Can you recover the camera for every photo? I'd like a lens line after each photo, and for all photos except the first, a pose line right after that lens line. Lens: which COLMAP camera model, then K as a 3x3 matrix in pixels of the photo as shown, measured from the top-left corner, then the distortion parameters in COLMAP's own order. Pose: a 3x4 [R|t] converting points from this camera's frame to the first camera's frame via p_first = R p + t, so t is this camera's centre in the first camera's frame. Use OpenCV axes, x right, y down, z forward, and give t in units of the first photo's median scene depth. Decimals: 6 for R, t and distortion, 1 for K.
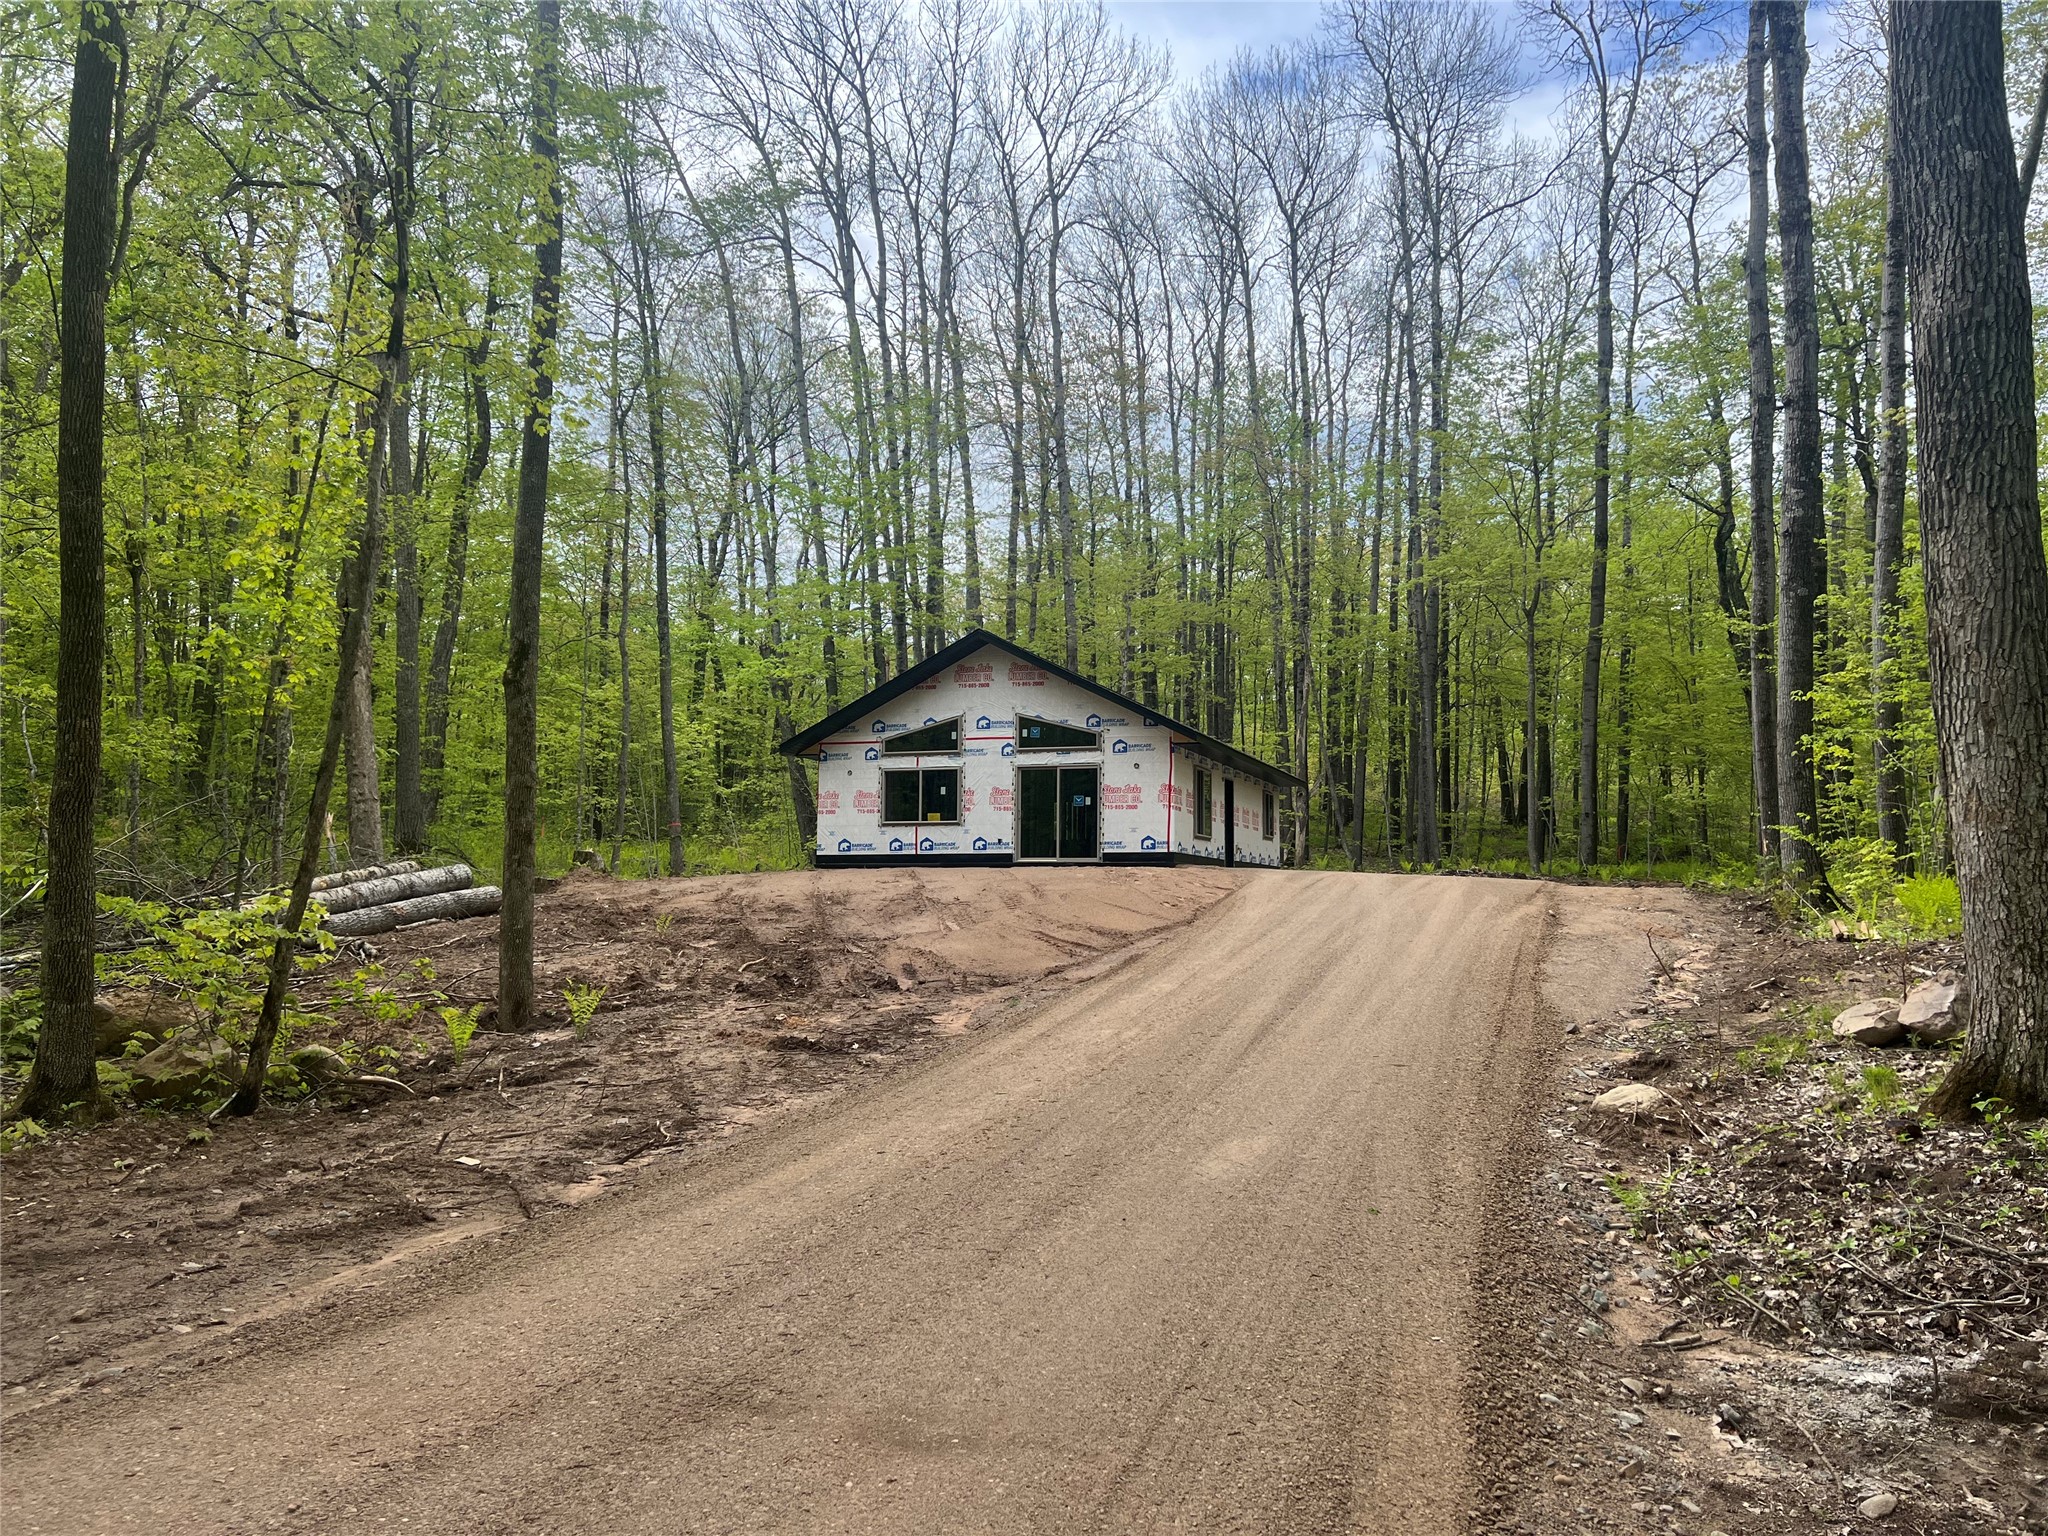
lens RADIAL K [[1515.0, 0, 1024.5], [0, 1515.0, 766.1], [0, 0, 1]] dist [0.080117, -0.019178]
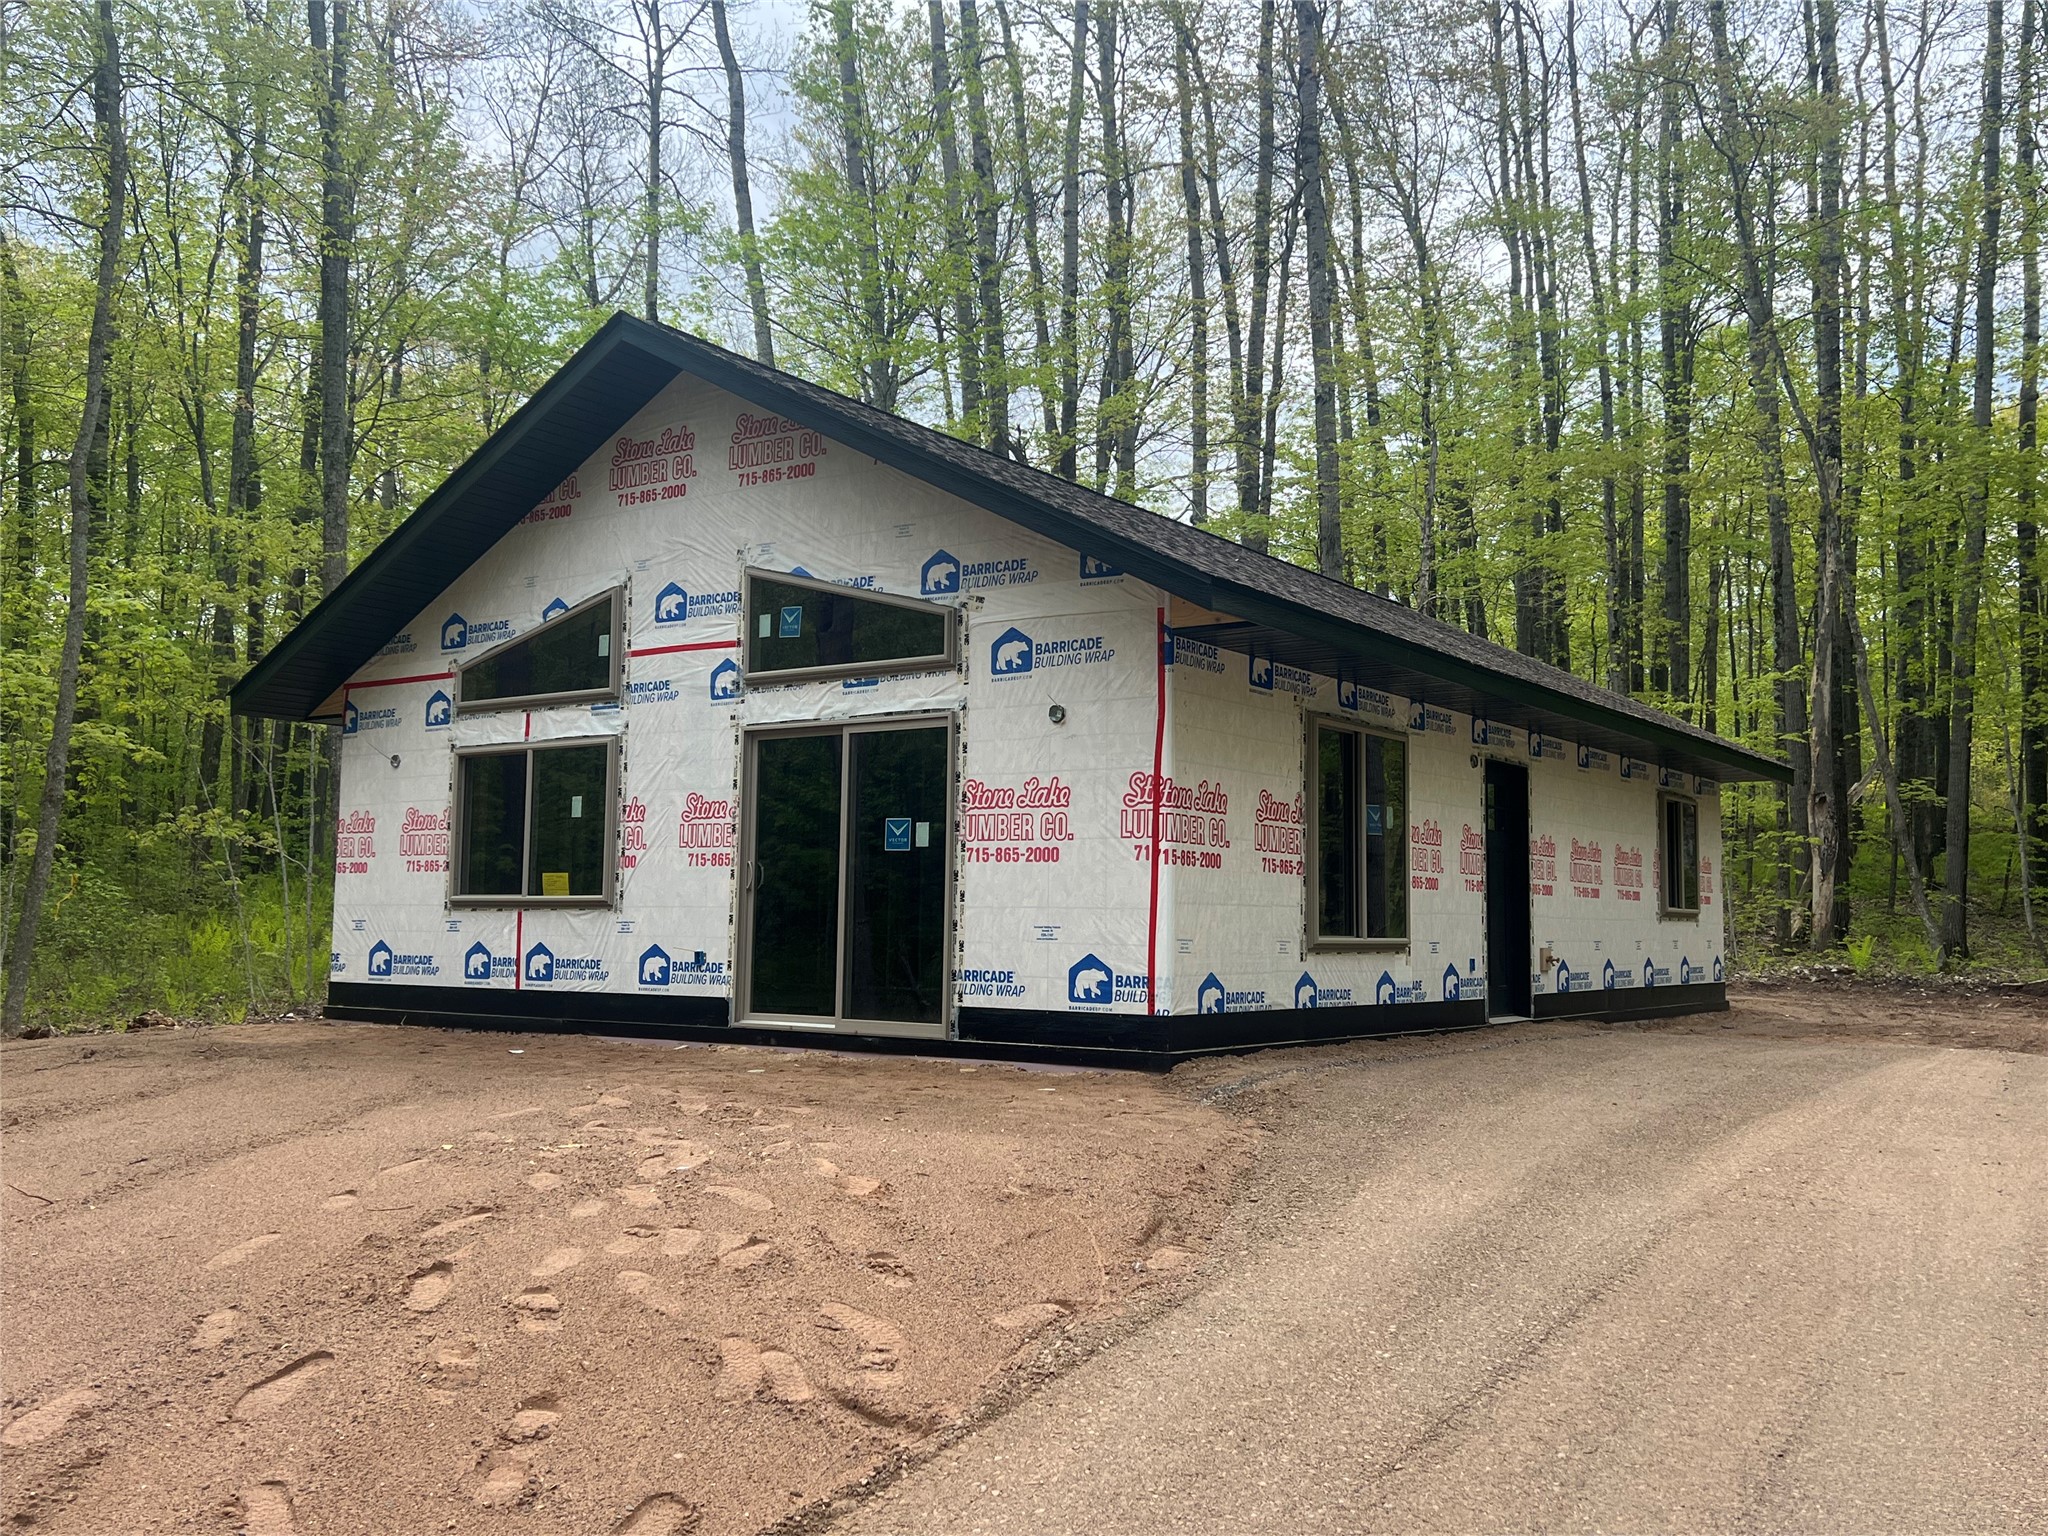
lens RADIAL K [[1778.0, 0, 1024.3], [0, 1778.0, 771.3], [0, 0, 1]] dist [0.055827, -0.009817]
pose [[0.962078, -0.019536, -0.272073, 0.155024], [0.019949, 0.999800, -0.001248, 0.010750], [0.272043, -0.004227, 0.962276, 0.640721]]
